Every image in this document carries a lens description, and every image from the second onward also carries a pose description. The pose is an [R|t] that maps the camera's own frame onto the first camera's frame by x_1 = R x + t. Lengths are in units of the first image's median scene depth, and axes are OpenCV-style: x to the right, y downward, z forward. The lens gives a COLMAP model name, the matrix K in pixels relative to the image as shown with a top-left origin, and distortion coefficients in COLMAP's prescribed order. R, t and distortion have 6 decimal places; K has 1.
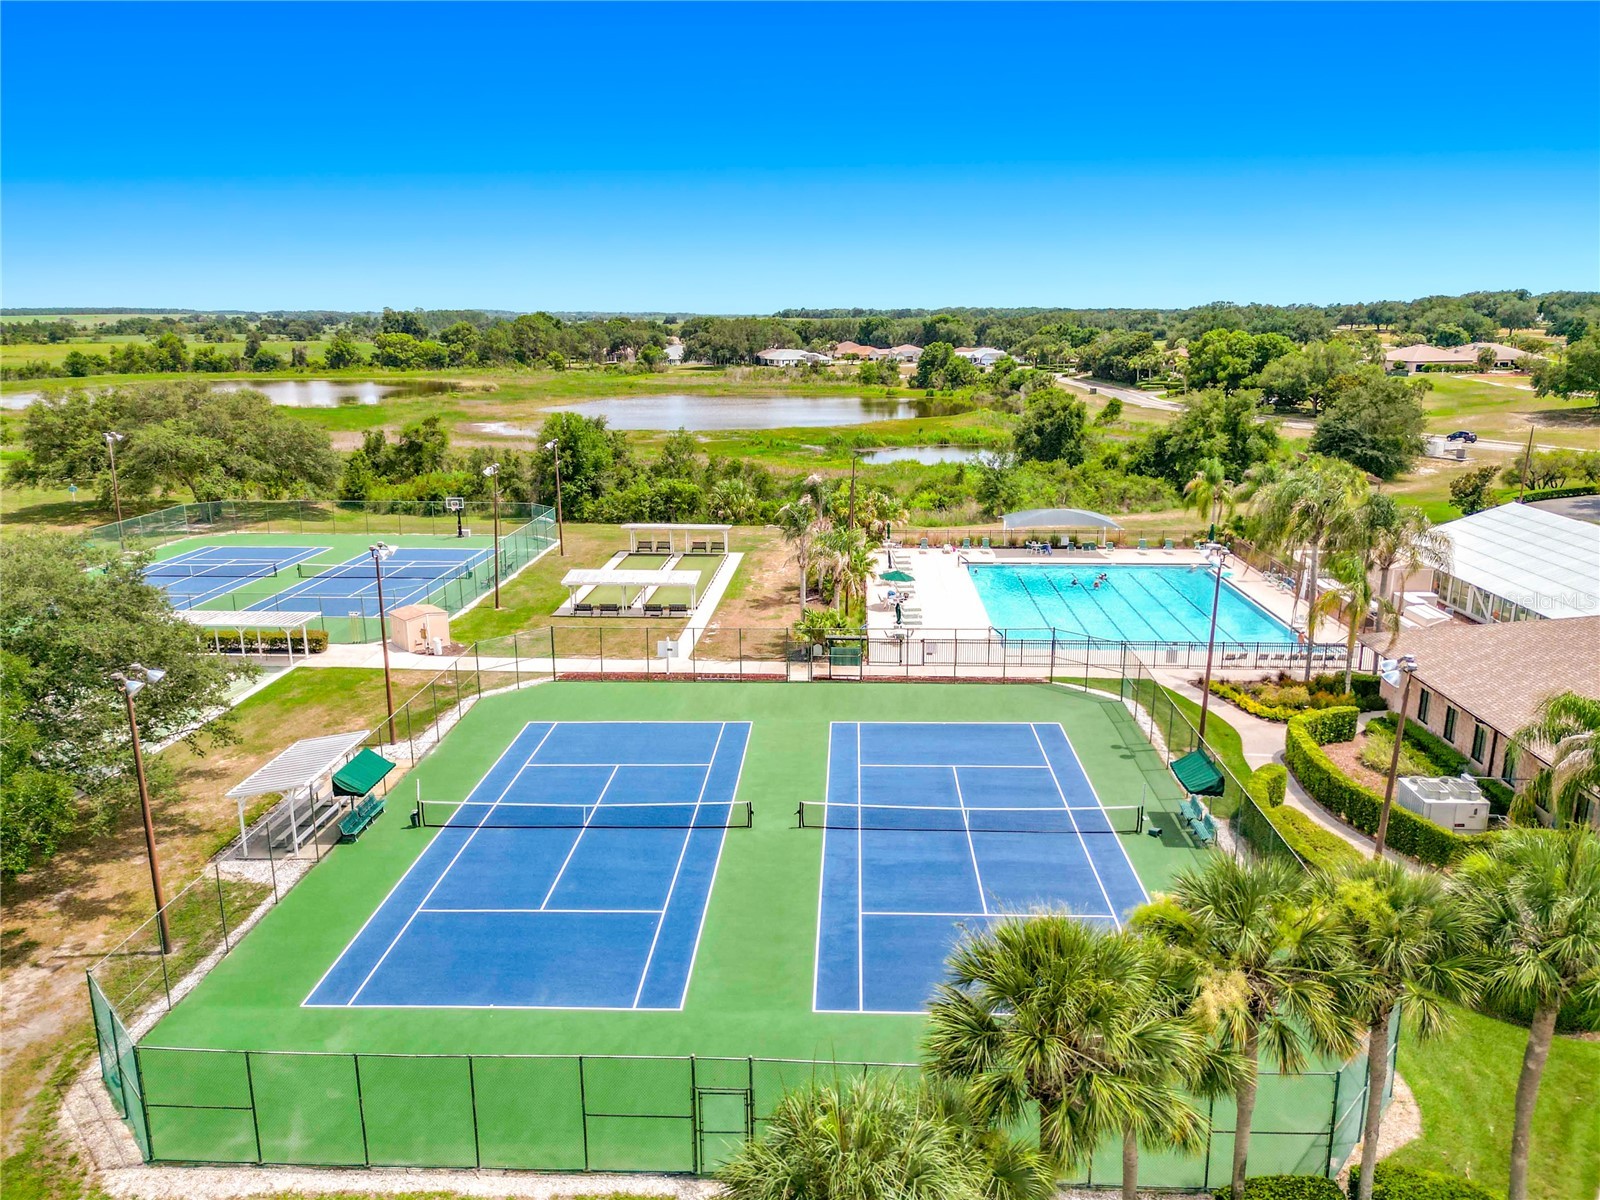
lens RADIAL K [[1138.4, 0, 800.0], [0, 1138.4, 600.0], [0, 0, 1]] dist [0.061709, -0.061657]
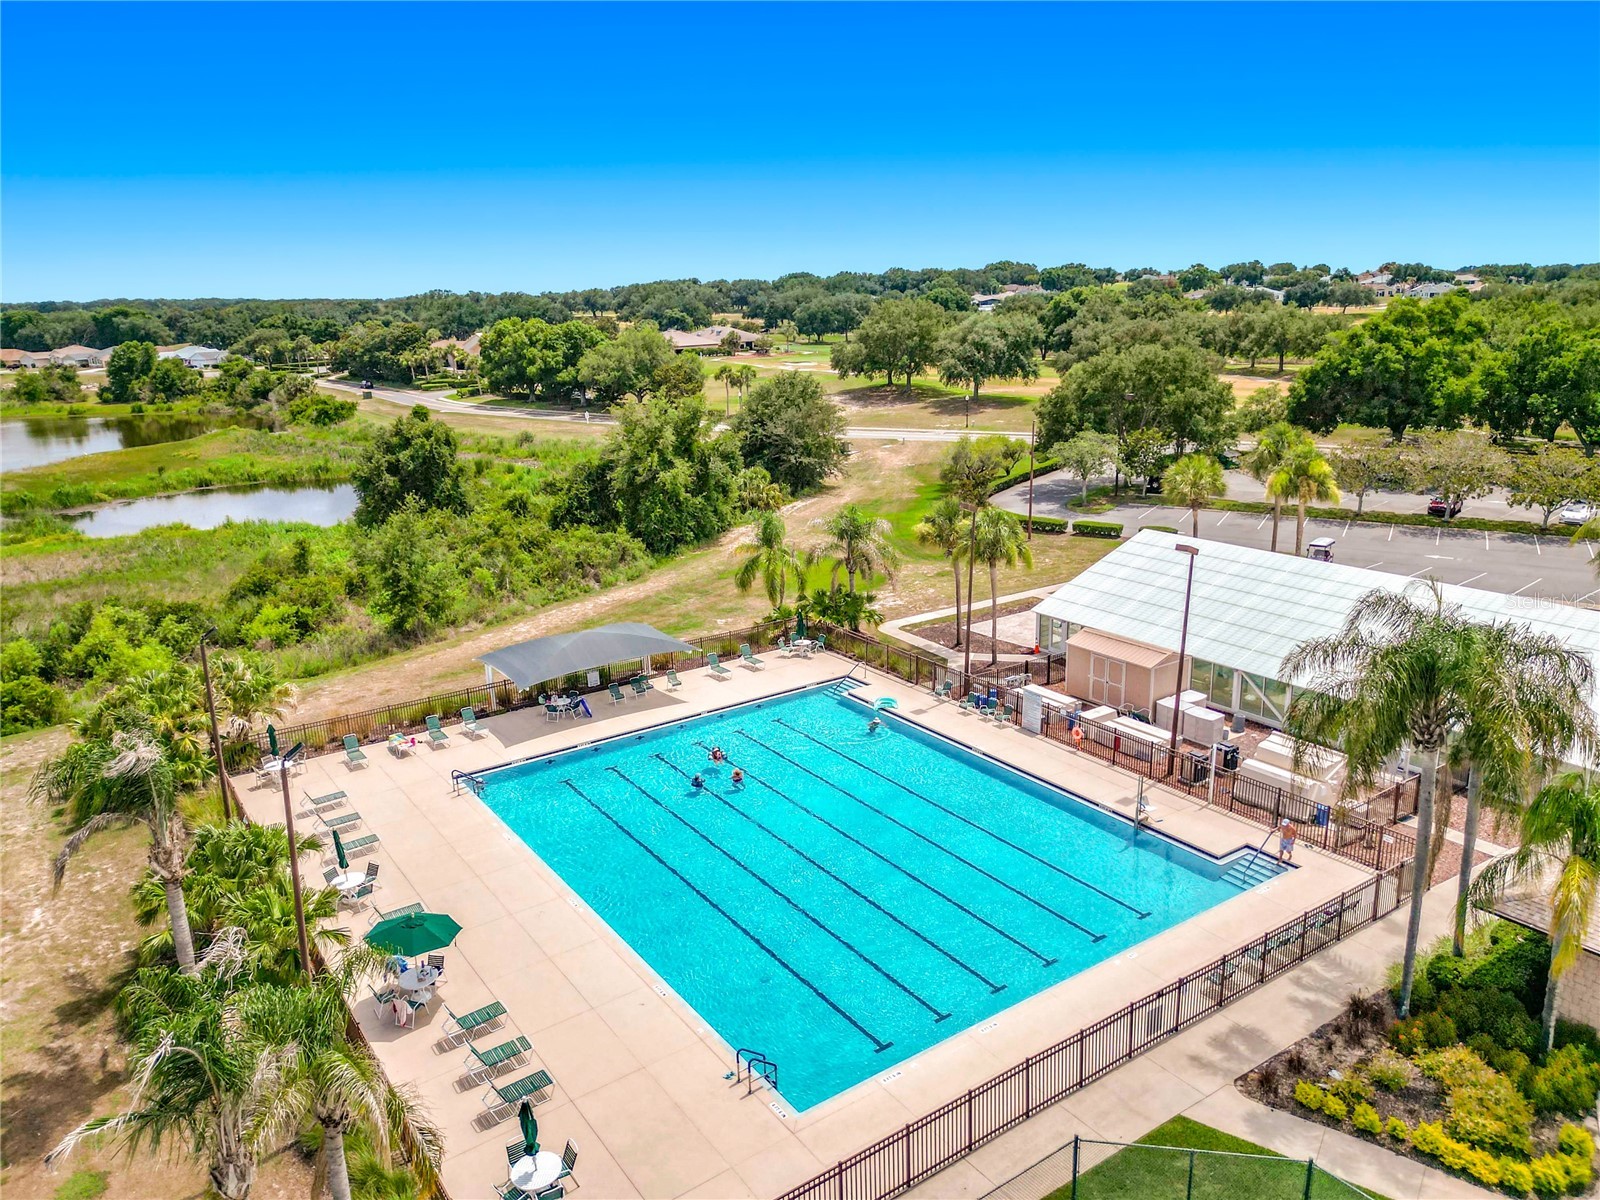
lens RADIAL K [[1138.4, 0, 800.0], [0, 1138.4, 600.0], [0, 0, 1]] dist [0.061709, -0.061657]
pose [[0.793917, -0.171592, 0.583311, -0.005847], [0.166619, 0.984026, 0.062692, -0.033037], [-0.584751, 0.047419, 0.809826, 0.136281]]
